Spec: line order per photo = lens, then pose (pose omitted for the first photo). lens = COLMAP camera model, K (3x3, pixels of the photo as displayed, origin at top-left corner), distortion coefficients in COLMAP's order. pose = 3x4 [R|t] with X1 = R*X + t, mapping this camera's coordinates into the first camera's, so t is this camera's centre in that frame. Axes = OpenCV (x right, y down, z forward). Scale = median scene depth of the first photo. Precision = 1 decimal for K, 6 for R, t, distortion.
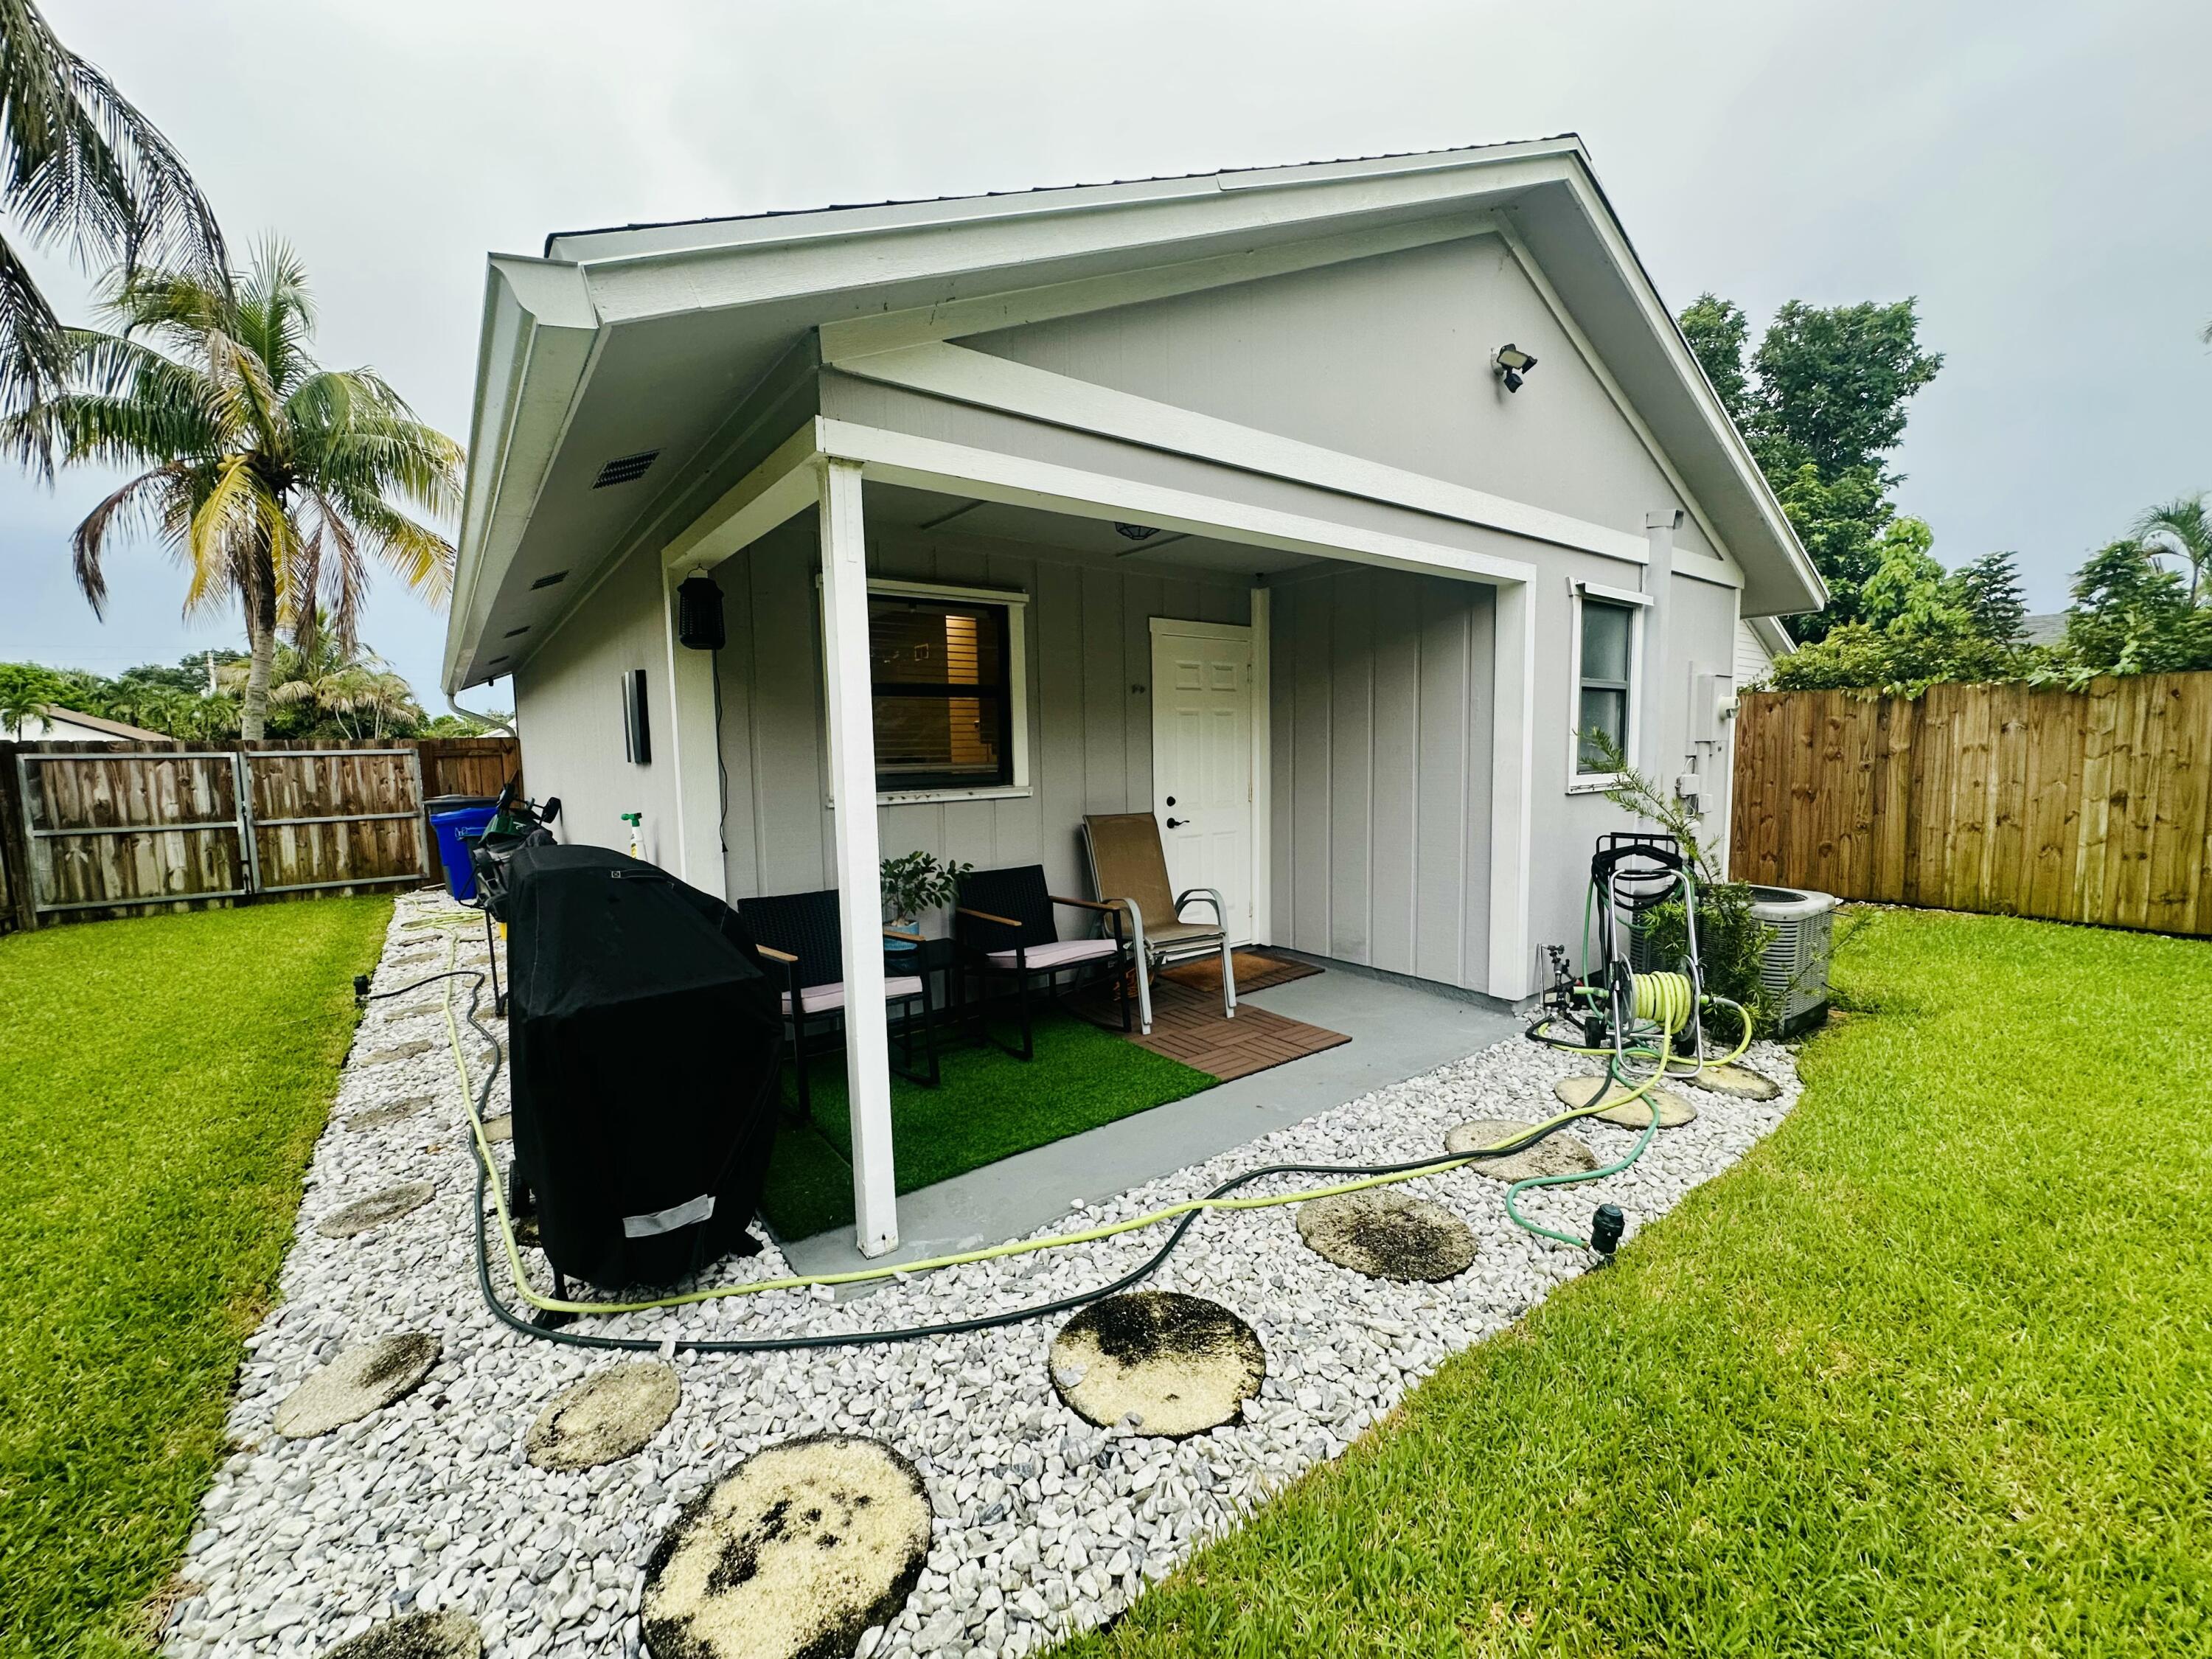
lens RADIAL K [[881.3, 0, 1098.3], [0, 881.3, 821.6], [0, 0, 1]] dist [-0.002627, 0.000742]
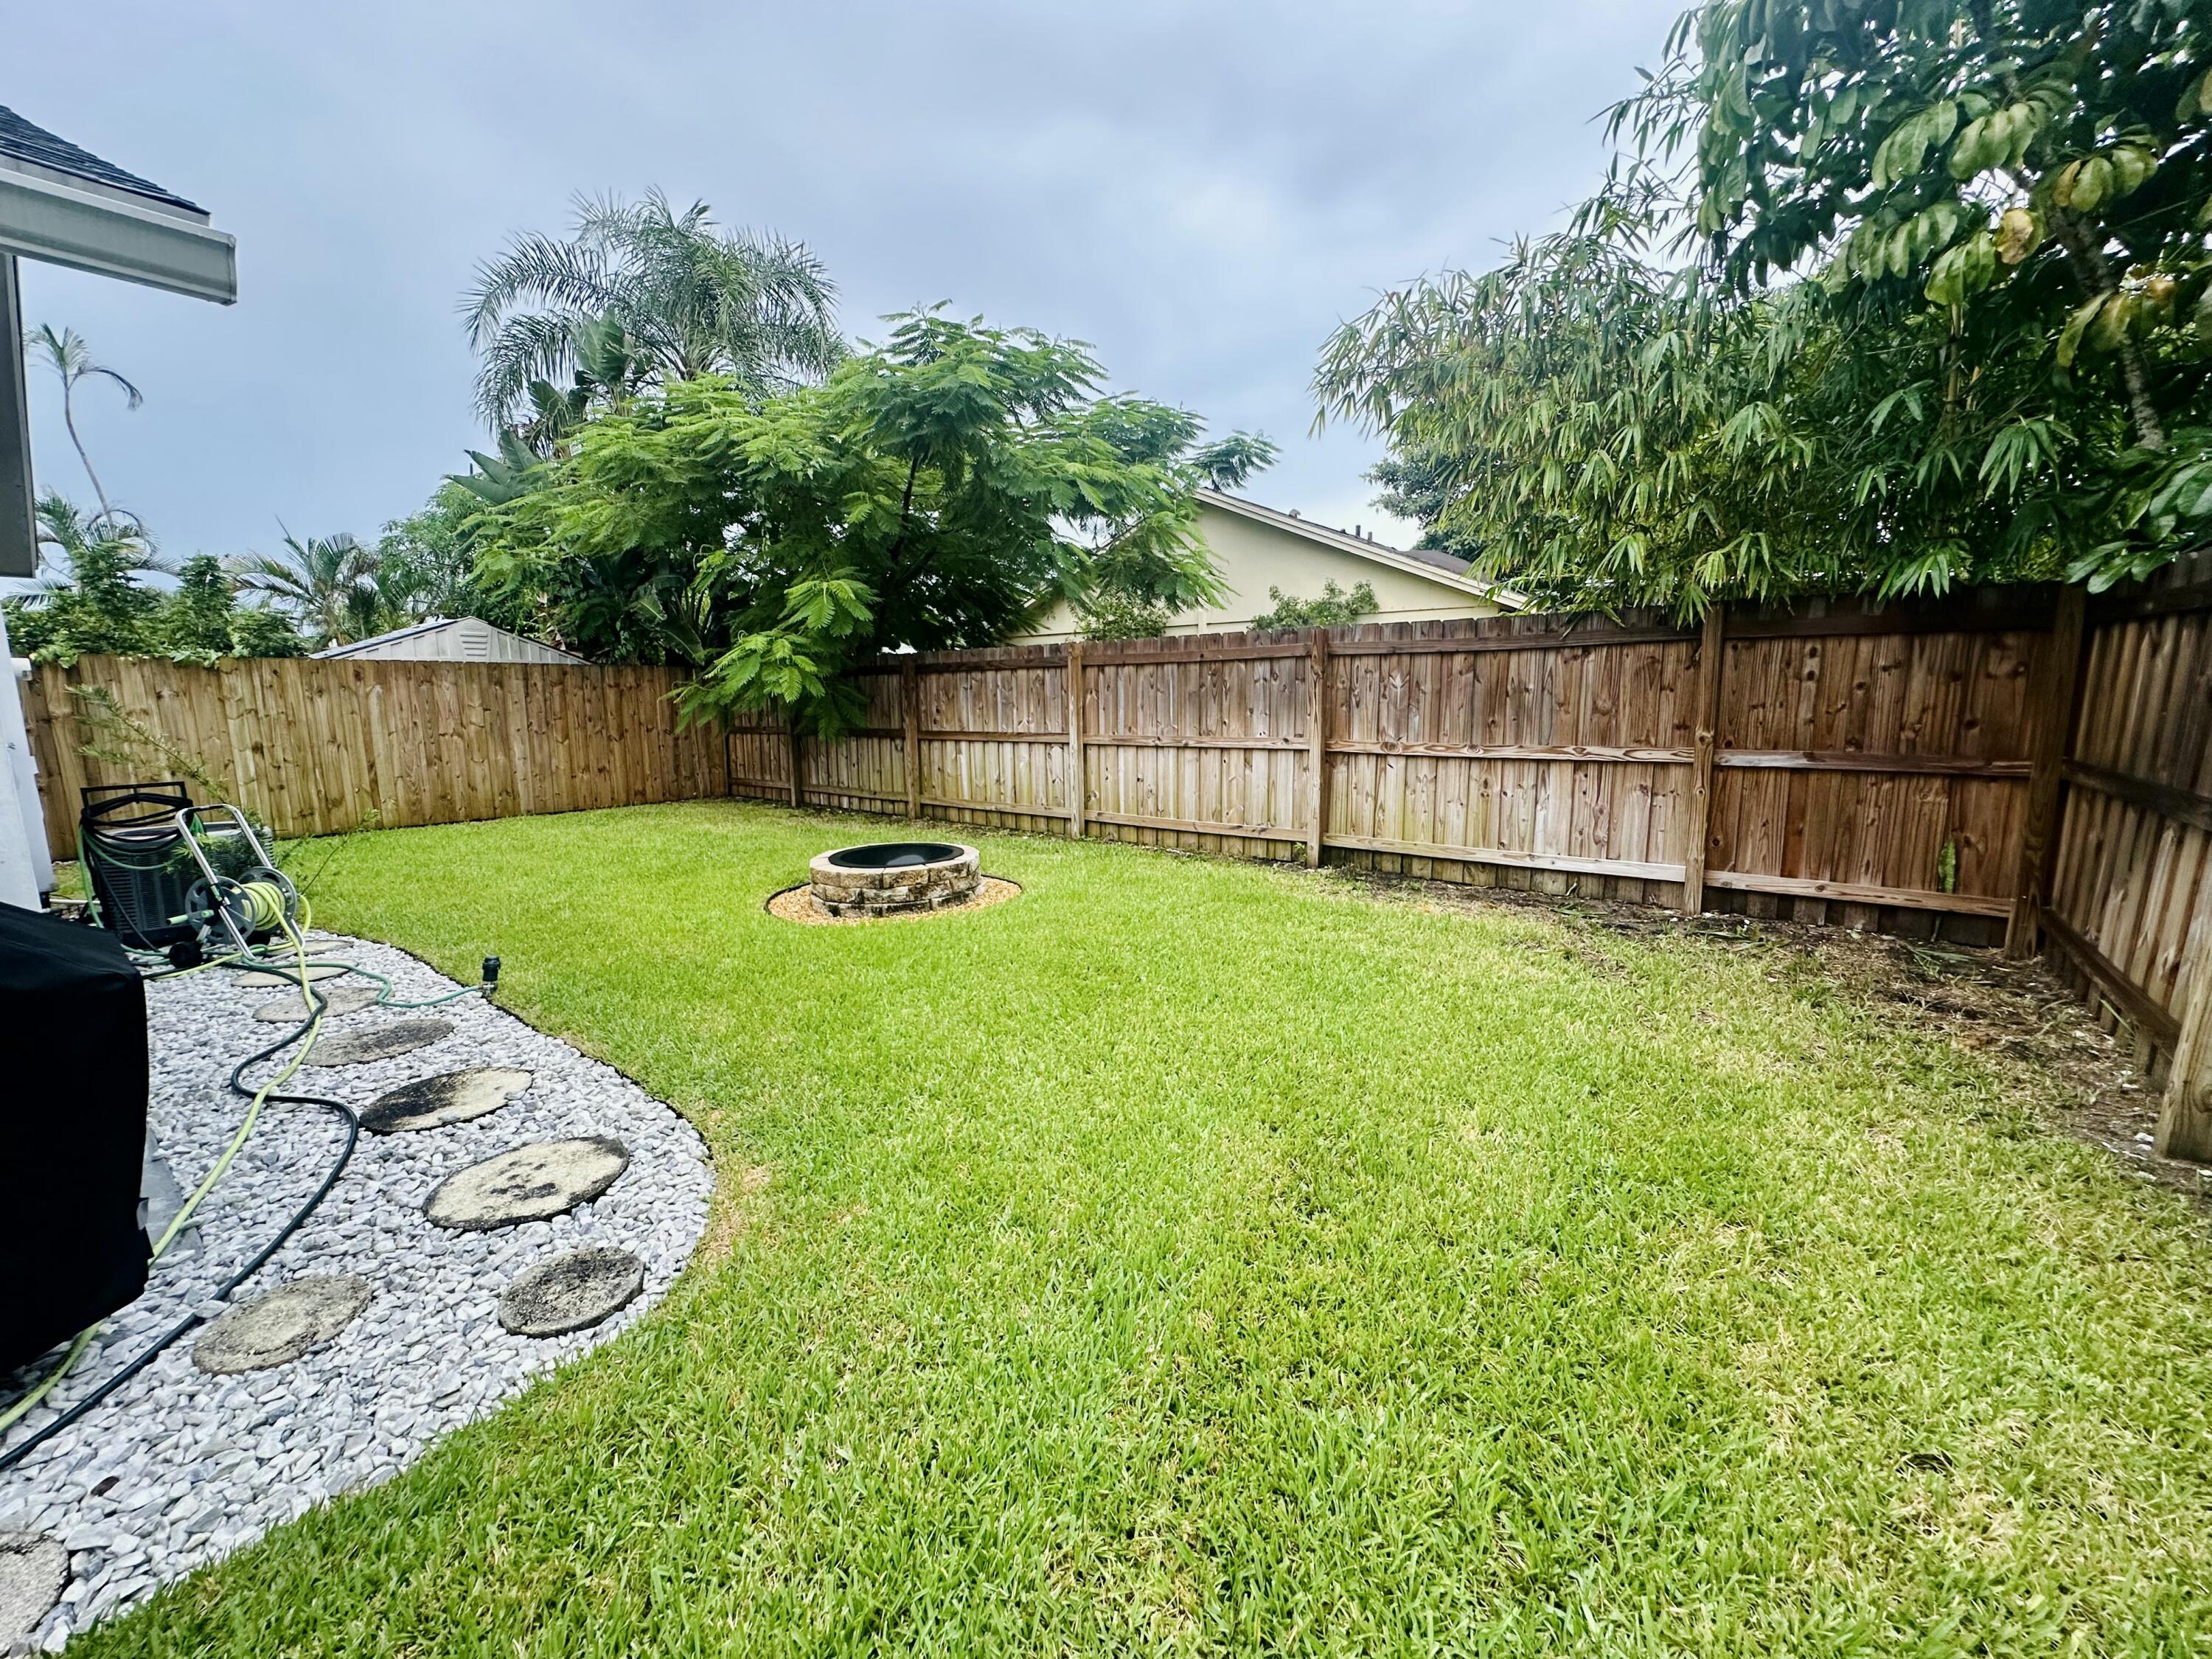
lens RADIAL K [[881.3, 0, 1103.4], [0, 881.3, 839.6], [0, 0, 1]] dist [-0.002627, 0.000742]
pose [[-0.260900, -0.137497, 0.955524, -0.787796], [0.093043, 0.981615, 0.166656, 0.013138], [-0.960872, 0.132385, -0.243310, 0.114247]]
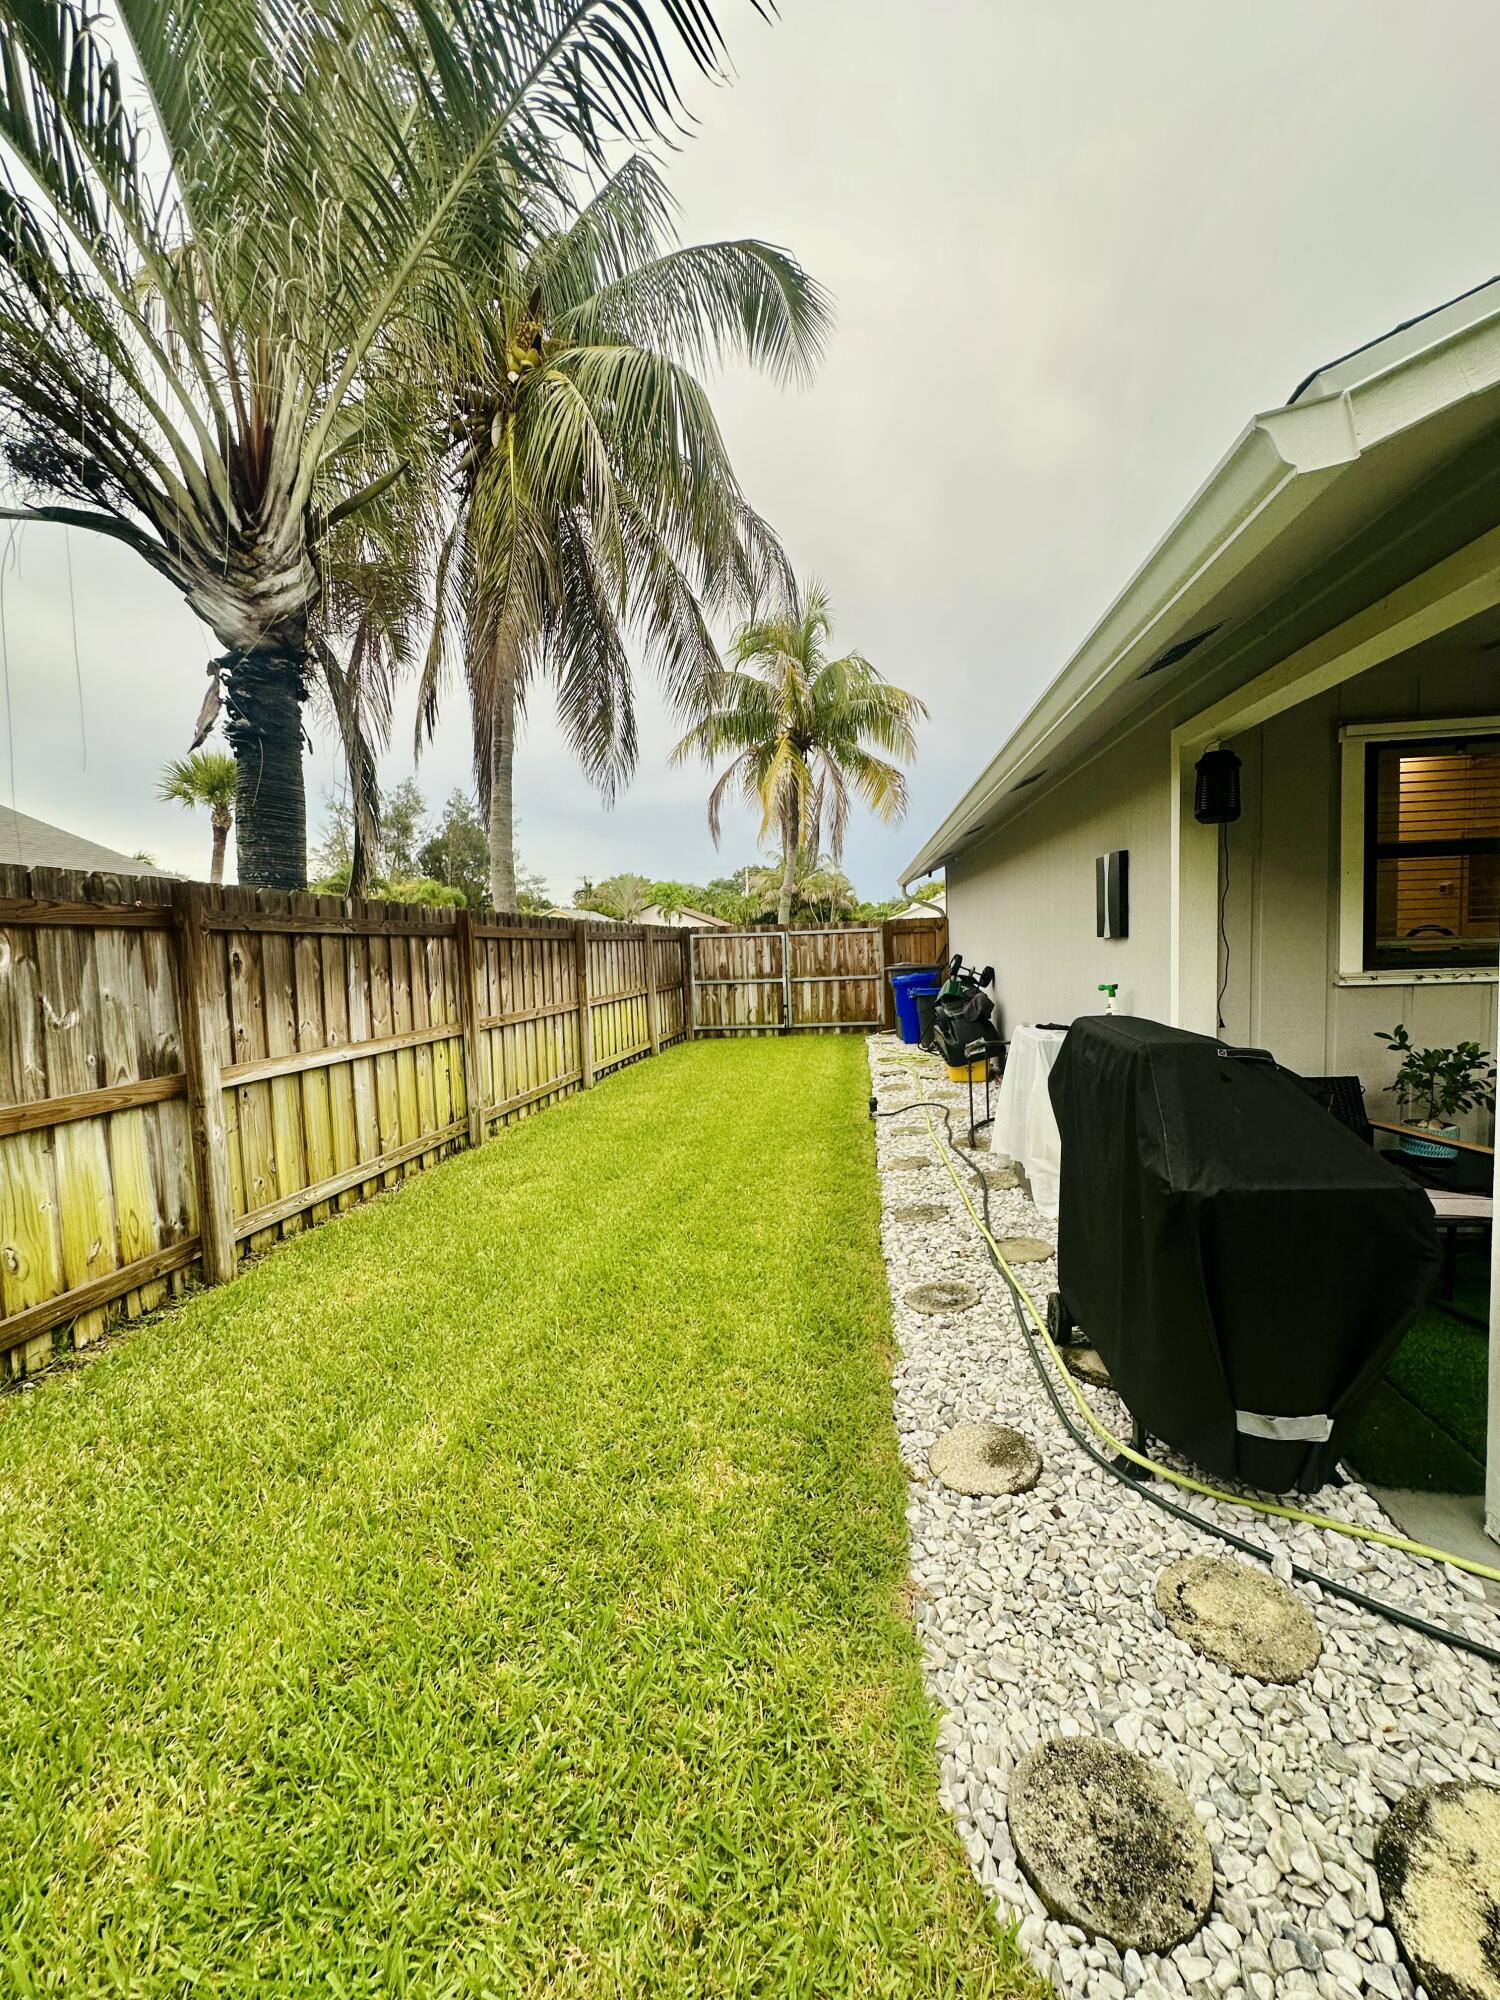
lens RADIAL K [[796.9, 0, 754.3], [0, 796.9, 989.8], [0, 0, 1]] dist [-0.002627, 0.000742]
pose [[0.716660, 0.037390, -0.696420, -0.161624], [-0.036155, 0.999211, 0.016441, -0.003185], [0.696485, 0.013396, 0.717446, -0.001727]]
